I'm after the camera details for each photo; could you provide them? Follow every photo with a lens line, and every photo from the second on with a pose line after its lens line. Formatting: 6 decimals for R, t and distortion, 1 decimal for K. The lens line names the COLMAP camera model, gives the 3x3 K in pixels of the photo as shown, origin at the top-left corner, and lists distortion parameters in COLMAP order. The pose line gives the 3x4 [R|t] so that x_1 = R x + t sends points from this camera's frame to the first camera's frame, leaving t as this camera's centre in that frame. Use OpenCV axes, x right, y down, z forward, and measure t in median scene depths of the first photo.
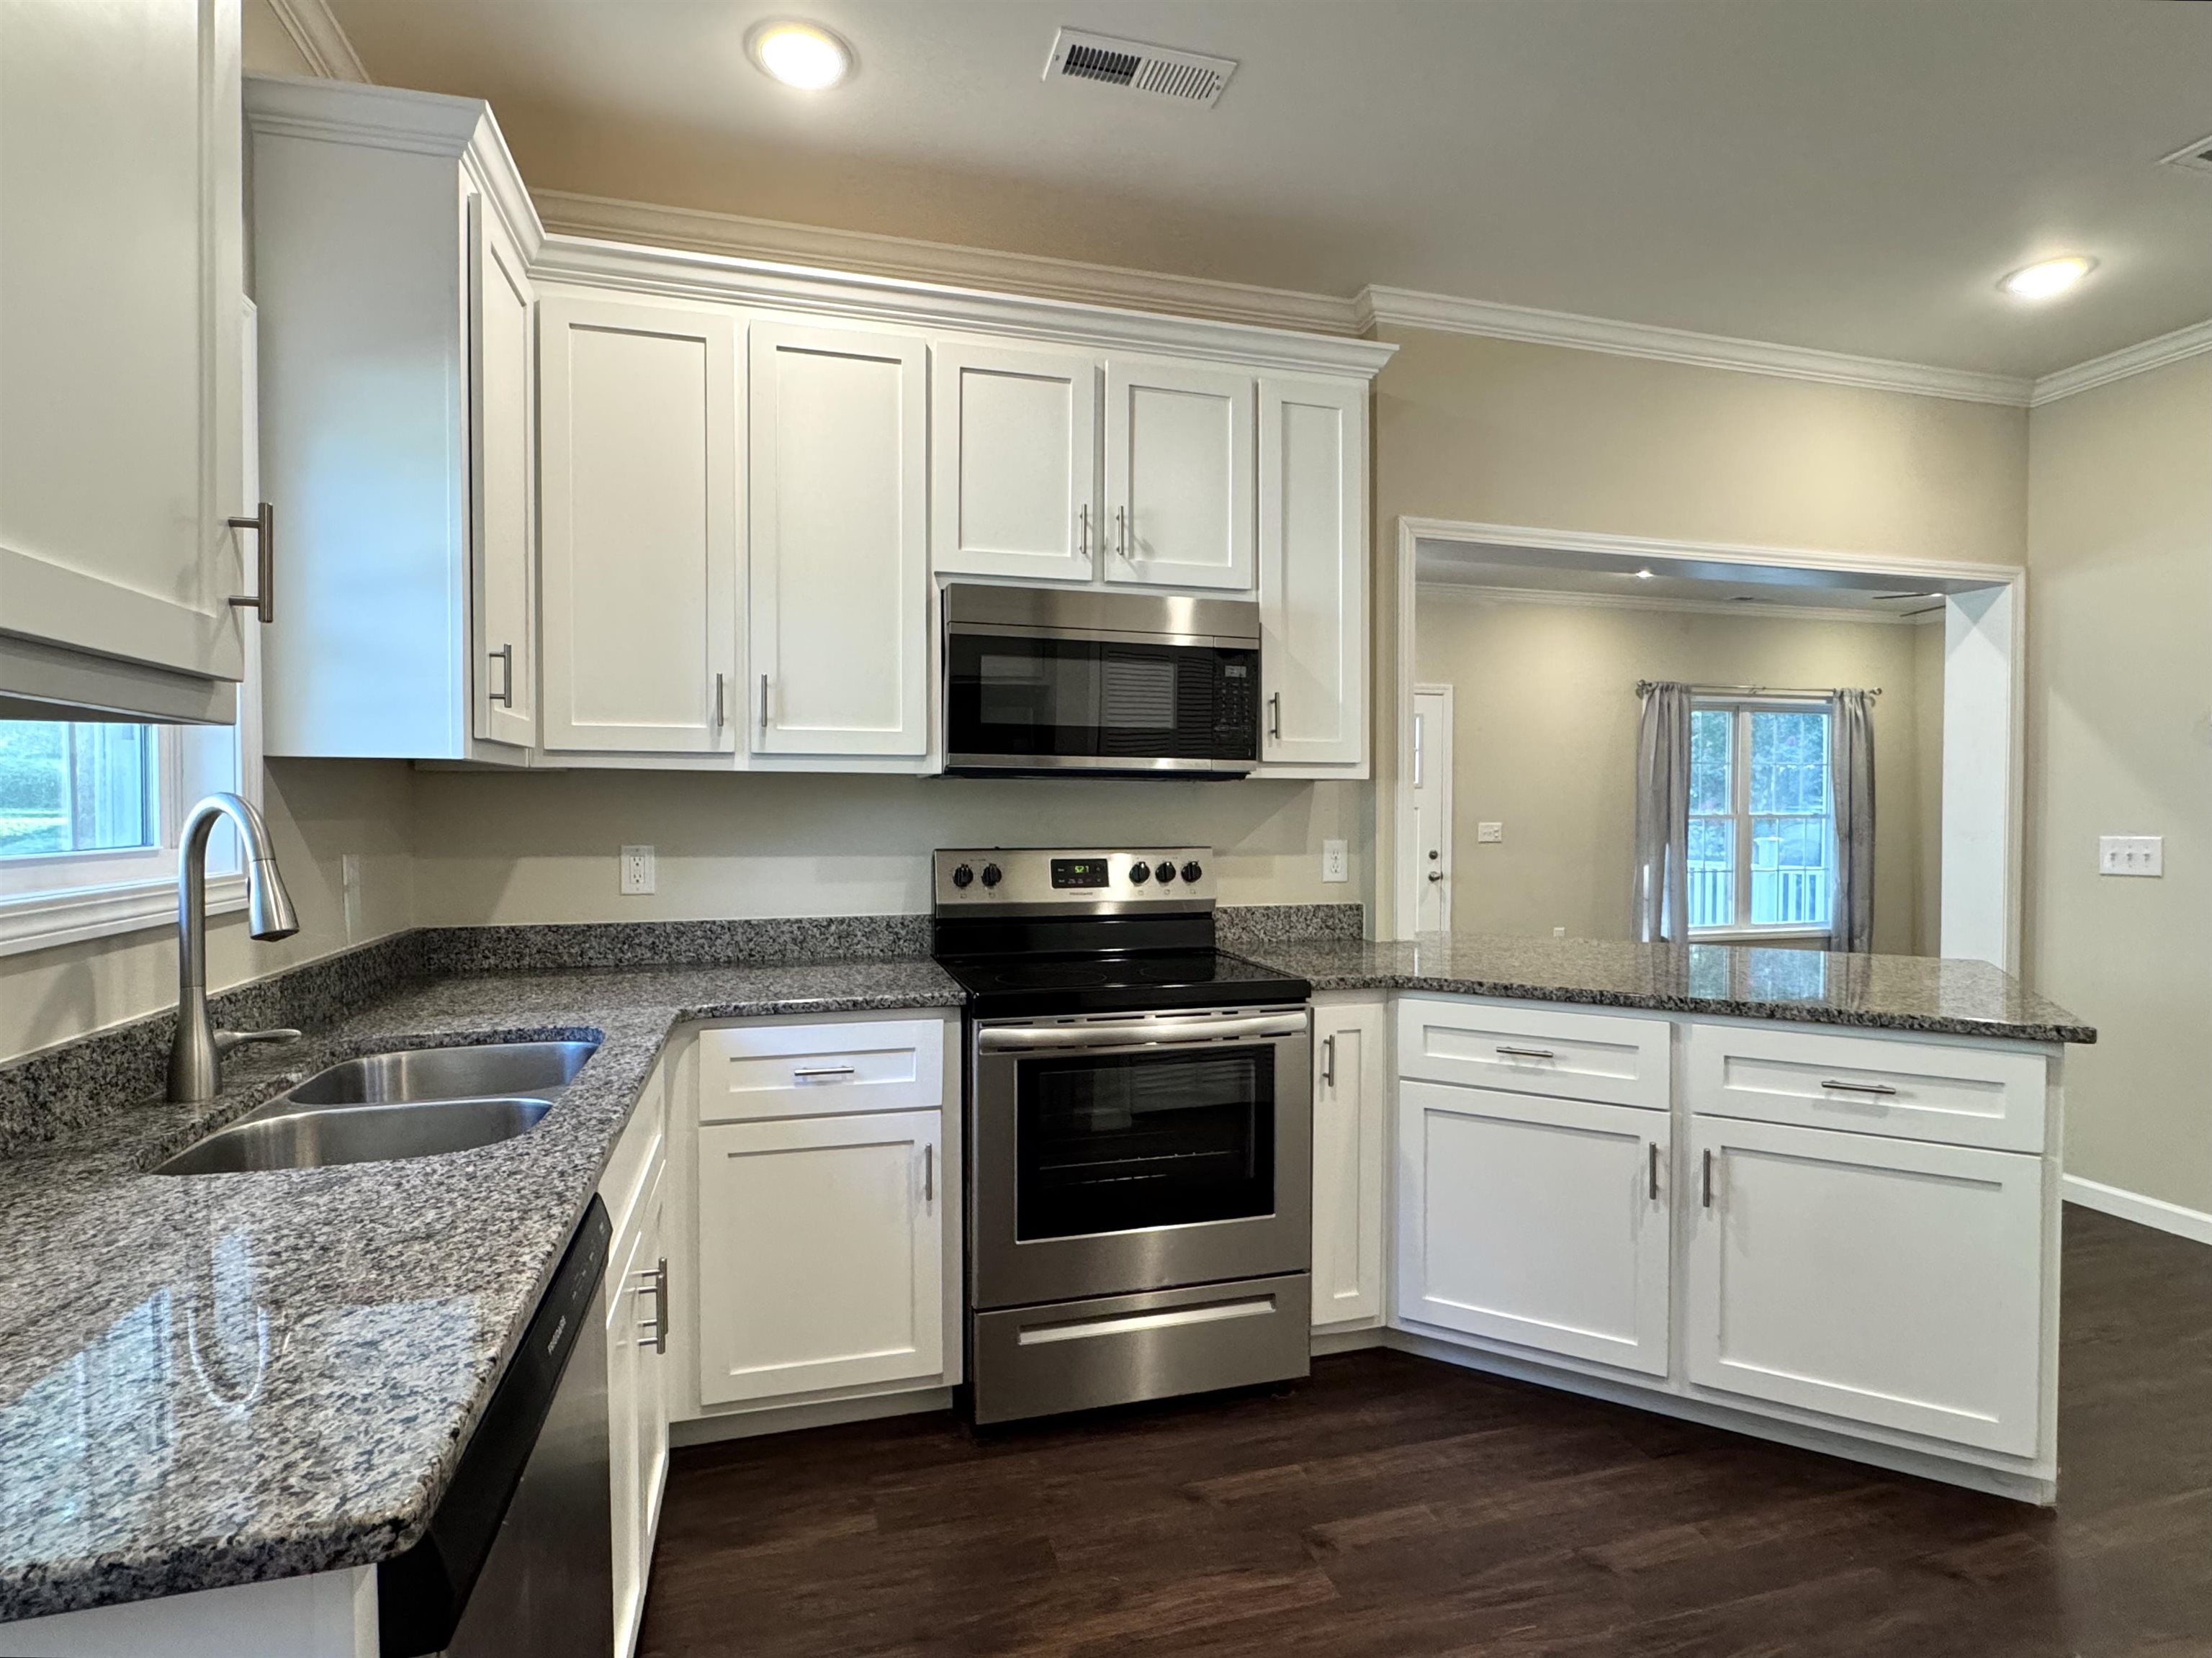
lens RADIAL K [[1108.1, 0, 1100.4], [0, 1108.1, 826.9], [0, 0, 1]] dist [0.001294, -0.000089]
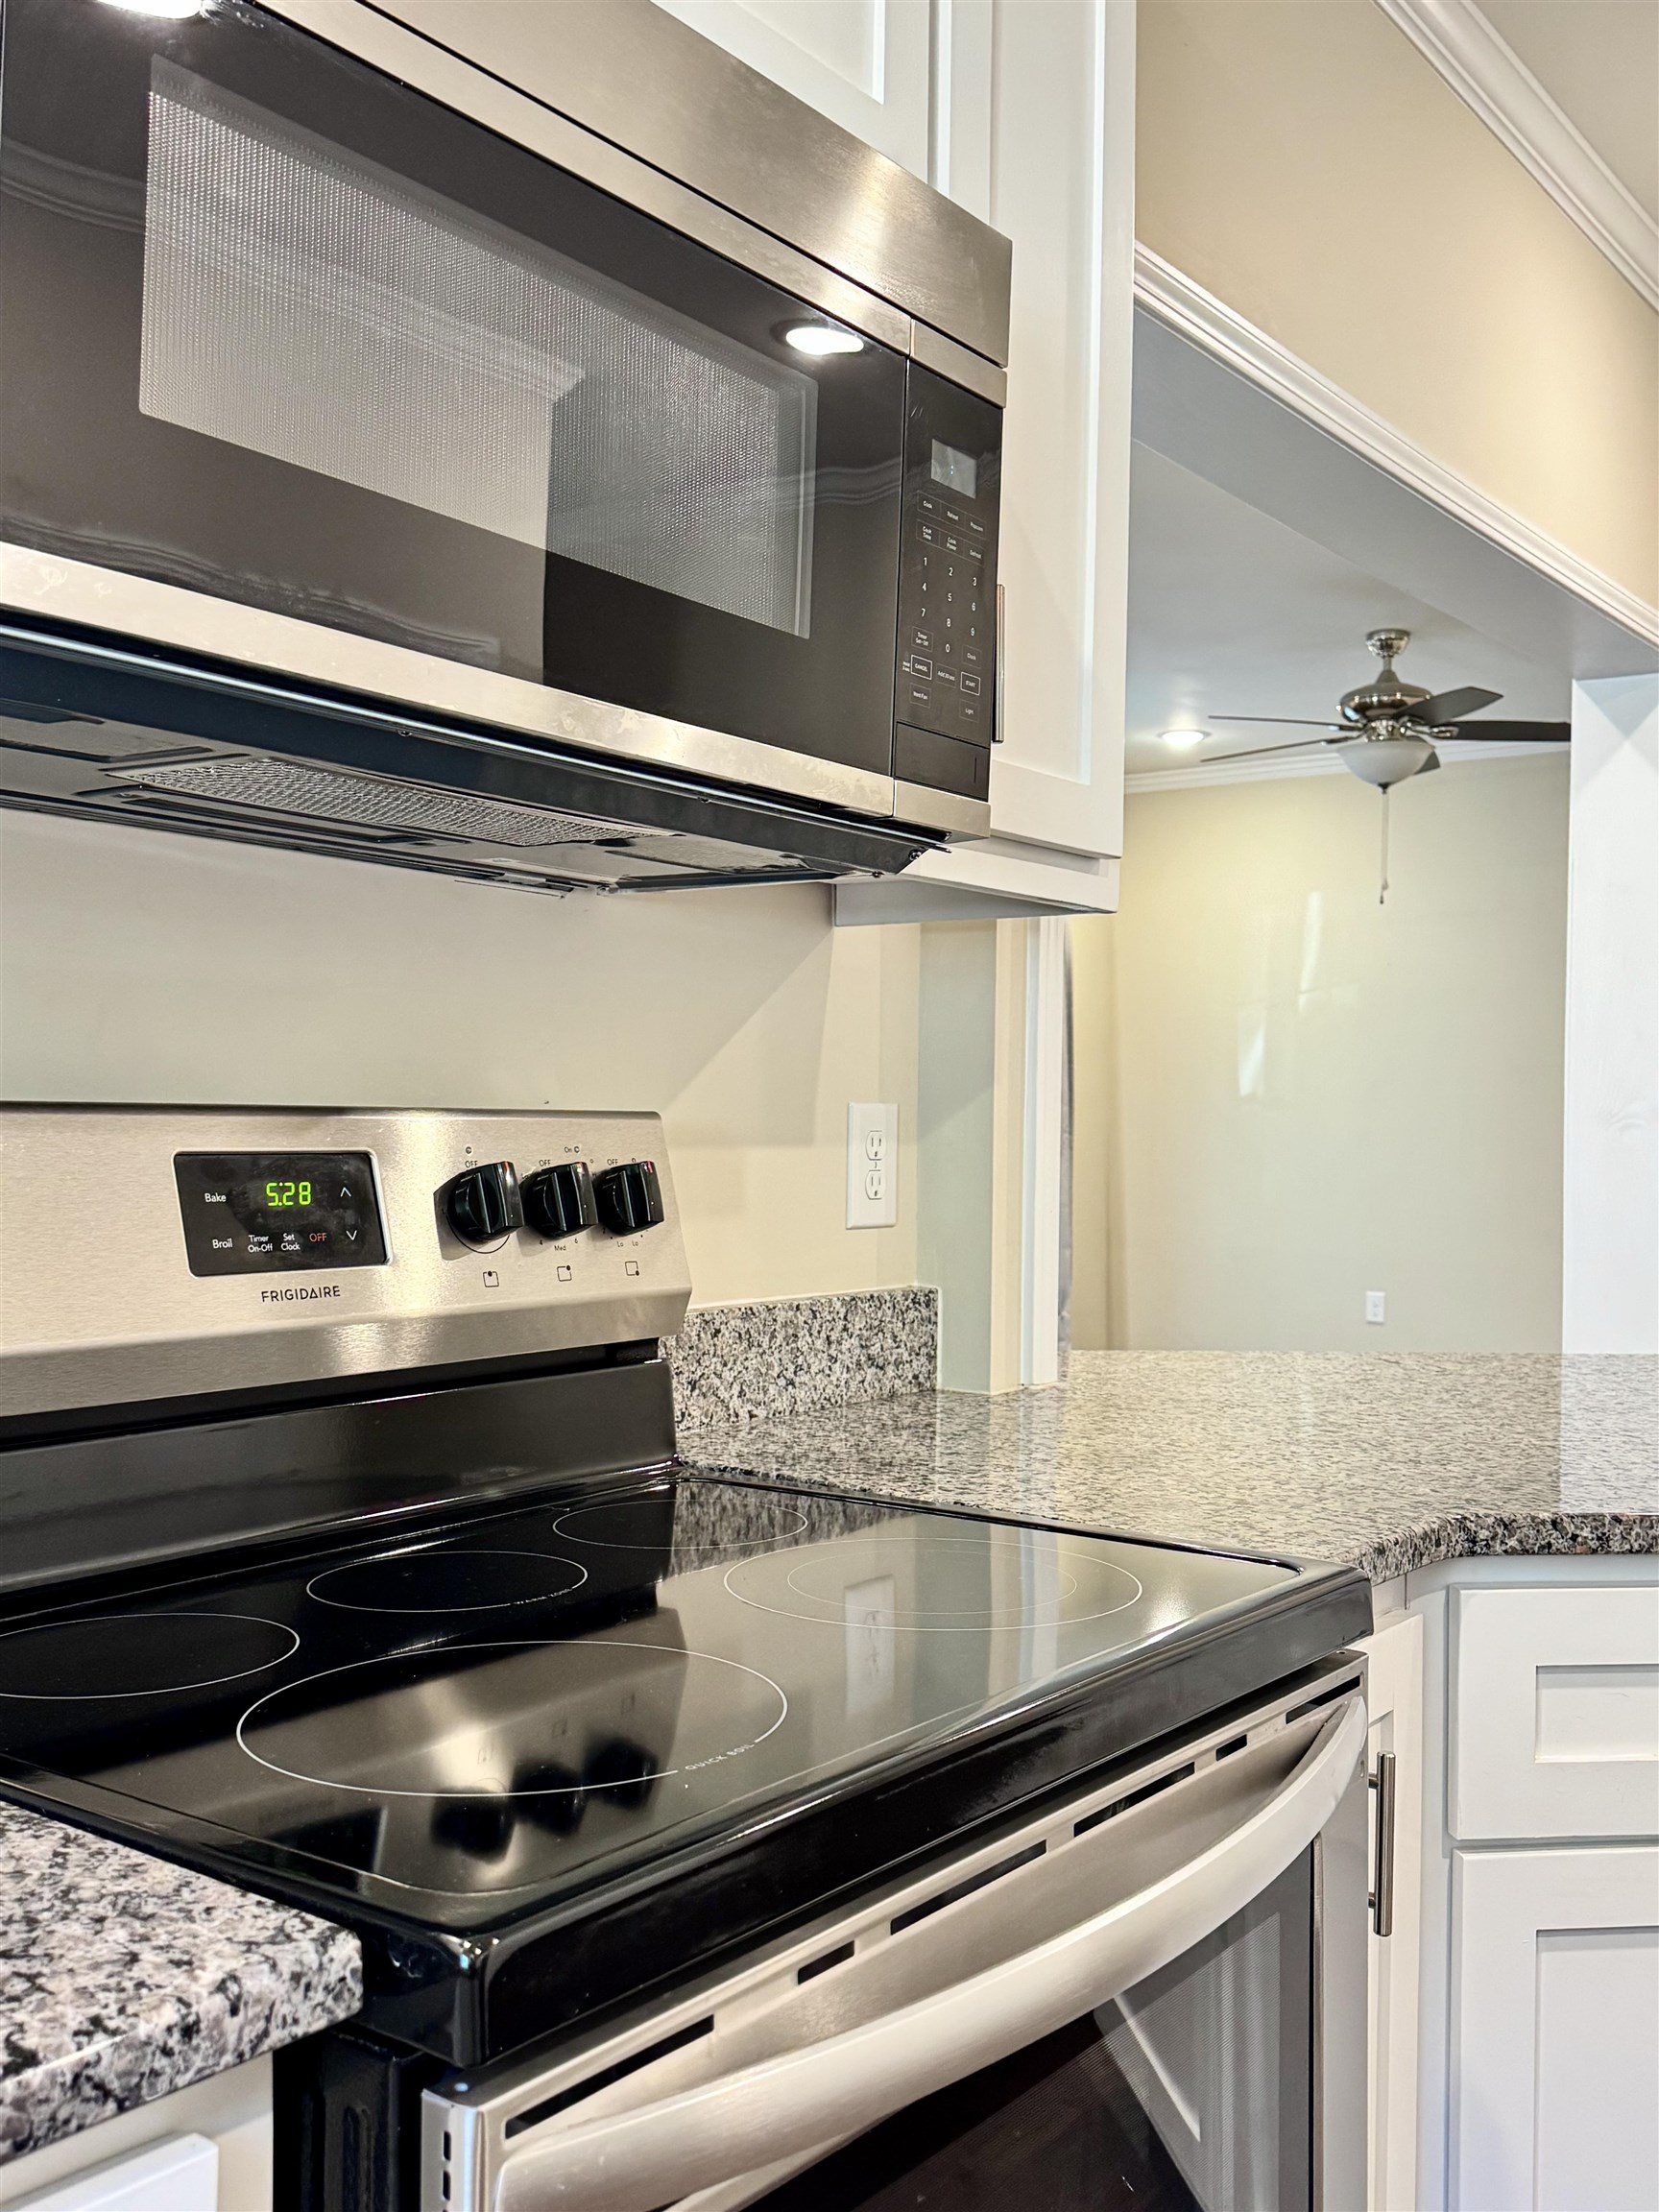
lens RADIAL K [[2029.7, 0, 830.6], [0, 2029.7, 1111.3], [0, 0, 1]] dist [-0.004827, 0.000000]
pose [[0.800066, 0.010013, 0.599828, -0.186192], [-0.002576, 0.999909, -0.013256, 0.025524], [-0.599906, 0.009060, 0.800019, 0.566319]]
